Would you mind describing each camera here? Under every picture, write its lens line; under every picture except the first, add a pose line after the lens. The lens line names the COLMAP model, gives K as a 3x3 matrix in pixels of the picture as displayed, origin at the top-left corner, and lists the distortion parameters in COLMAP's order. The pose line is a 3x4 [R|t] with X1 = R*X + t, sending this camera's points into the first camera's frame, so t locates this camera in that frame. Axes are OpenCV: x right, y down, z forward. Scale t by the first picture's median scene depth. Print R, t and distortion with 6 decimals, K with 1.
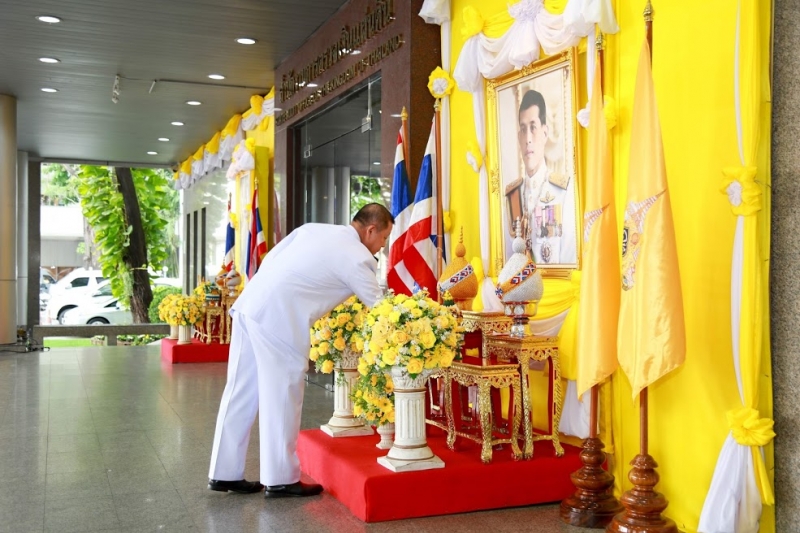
lens RADIAL K [[911.5, 0, 400.0], [0, 911.5, 266.5], [0, 0, 1]] dist [0.065377, 0.017710]
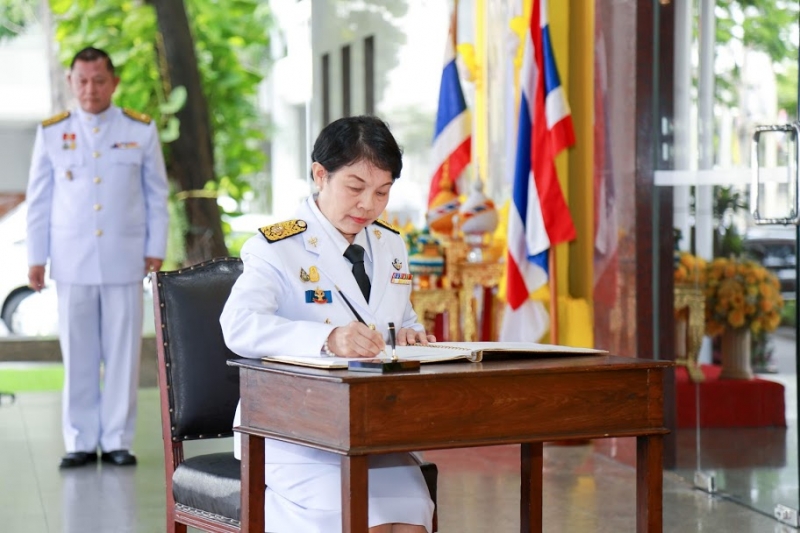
lens RADIAL K [[2231.9, 0, 400.0], [0, 2231.9, 266.5], [0, 0, 1]] dist [0.633097, -0.613921]
pose [[0.984906, -0.008067, -0.172903, -0.103530], [0.014391, 0.999271, 0.035355, 0.001906], [0.172492, -0.037309, 0.984304, 0.143736]]
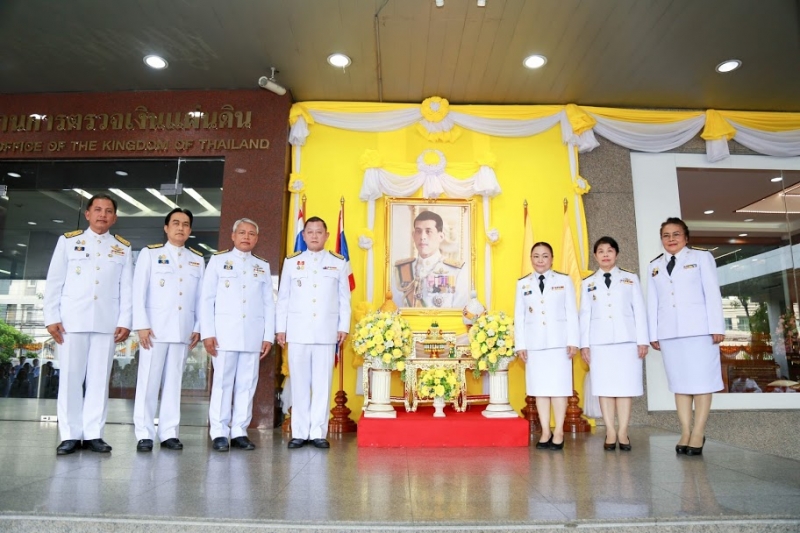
lens RADIAL K [[567.5, 0, 400.0], [0, 567.5, 266.5], [0, 0, 1]] dist [-0.000500, -0.000587]
pose [[0.364007, 0.162968, 0.917028, -0.770925], [-0.007819, 0.985073, -0.171957, 0.093758], [-0.931363, 0.055423, 0.359848, 0.569206]]
